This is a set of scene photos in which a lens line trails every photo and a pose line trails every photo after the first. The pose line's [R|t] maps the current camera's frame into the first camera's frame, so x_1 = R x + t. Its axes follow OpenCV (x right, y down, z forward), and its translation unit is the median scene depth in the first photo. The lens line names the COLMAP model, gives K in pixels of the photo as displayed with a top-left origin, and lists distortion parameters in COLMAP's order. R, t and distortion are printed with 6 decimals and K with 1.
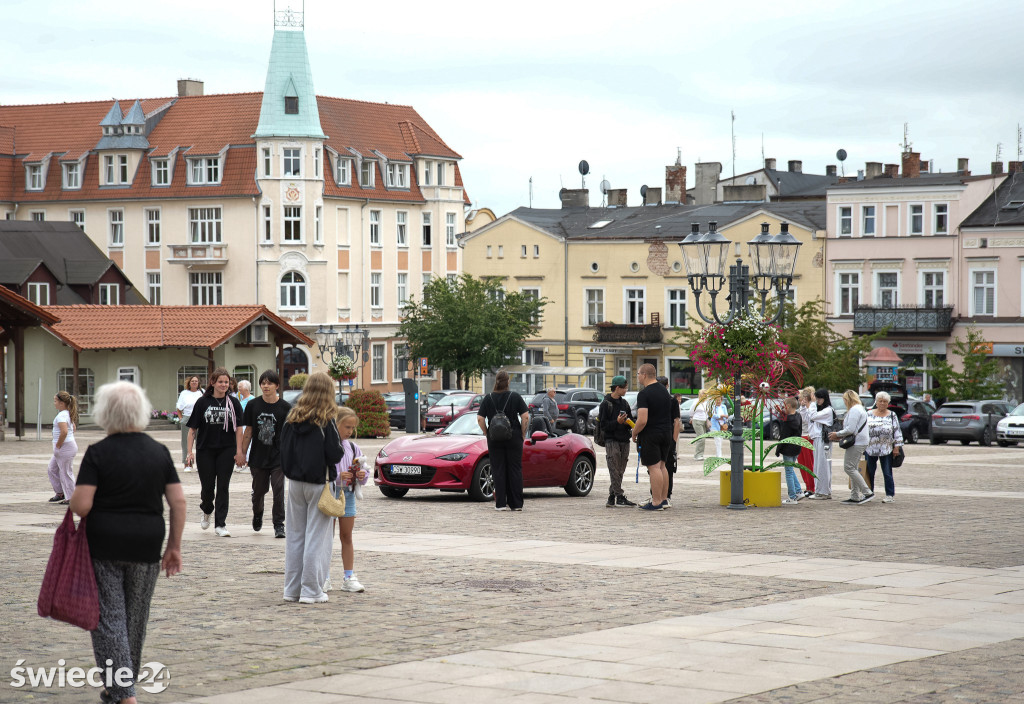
lens RADIAL K [[2100.4, 0, 475.0], [0, 2100.4, 359.0], [0, 0, 1]] dist [0.300190, 0.000000]
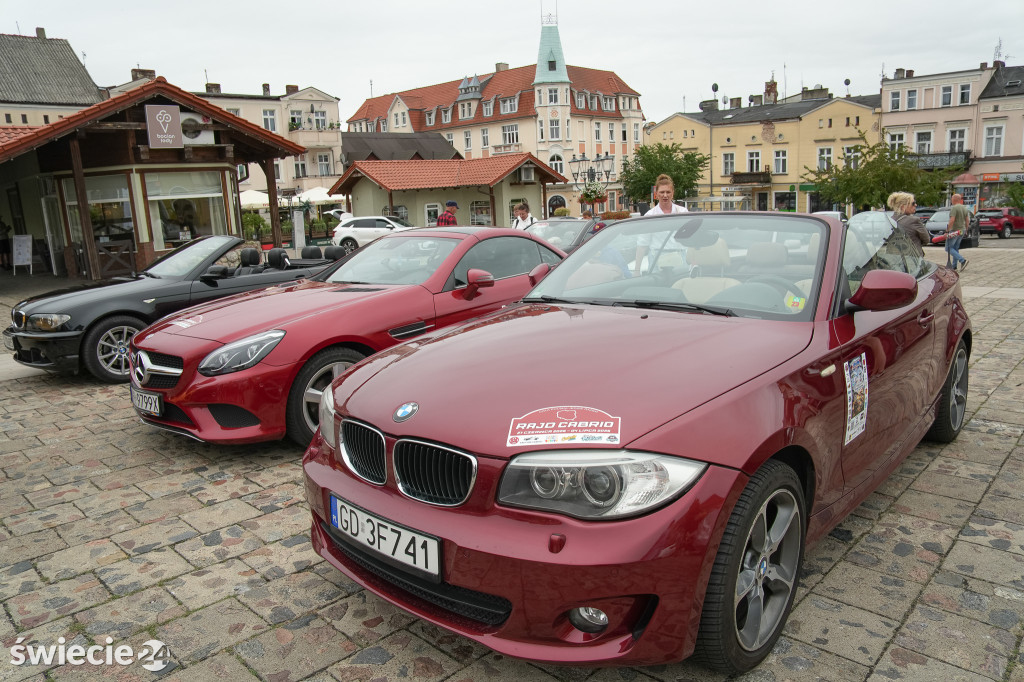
lens RADIAL K [[732.4, 0, 509.0], [0, 732.4, 337.3], [0, 0, 1]] dist [-0.117203, 0.068019]
pose [[0.987036, -0.014035, -0.159886, -0.026757], [0.041593, 0.984506, 0.170349, 0.006868], [0.155018, -0.174791, 0.972326, 0.343644]]
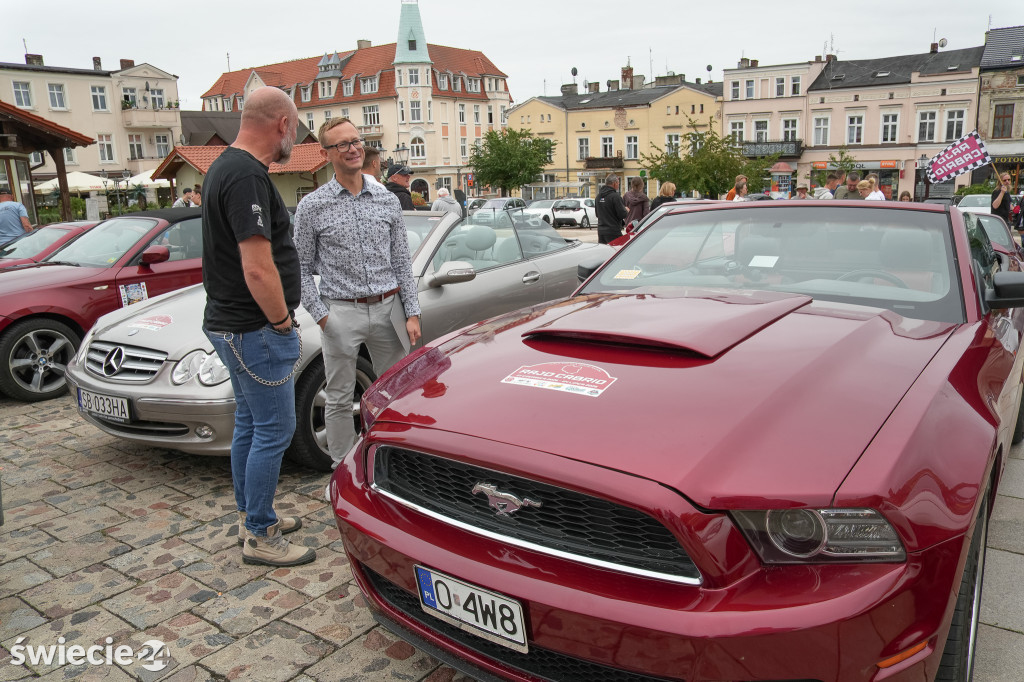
lens RADIAL K [[780.2, 0, 509.0], [0, 780.2, 335.0], [0, 0, 1]] dist [-0.105253, 0.084174]
pose [[0.999379, -0.026511, -0.023231, 0.005498], [0.030343, 0.982425, 0.184176, 0.006242], [0.017940, -0.184766, 0.982619, 0.316288]]
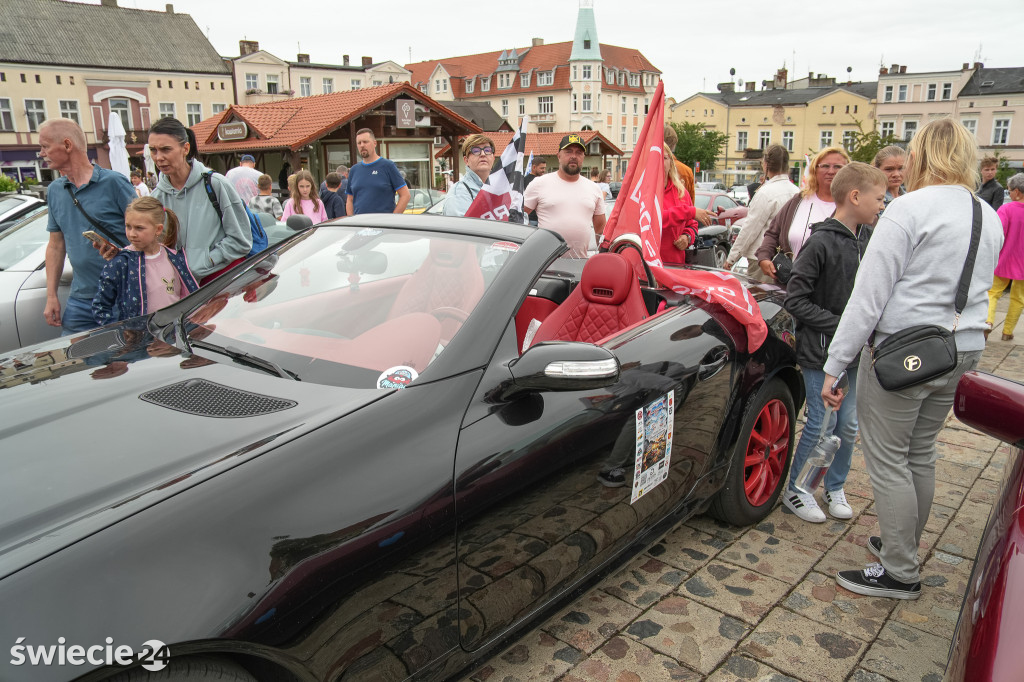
lens RADIAL K [[723.7, 0, 509.1], [0, 723.7, 341.1], [0, 0, 1]] dist [-0.114876, 0.060869]
pose [[0.988232, 0.028273, -0.150329, -0.051312], [0.006921, 0.973499, 0.228586, 0.004577], [0.152808, -0.226937, 0.961847, 0.256635]]
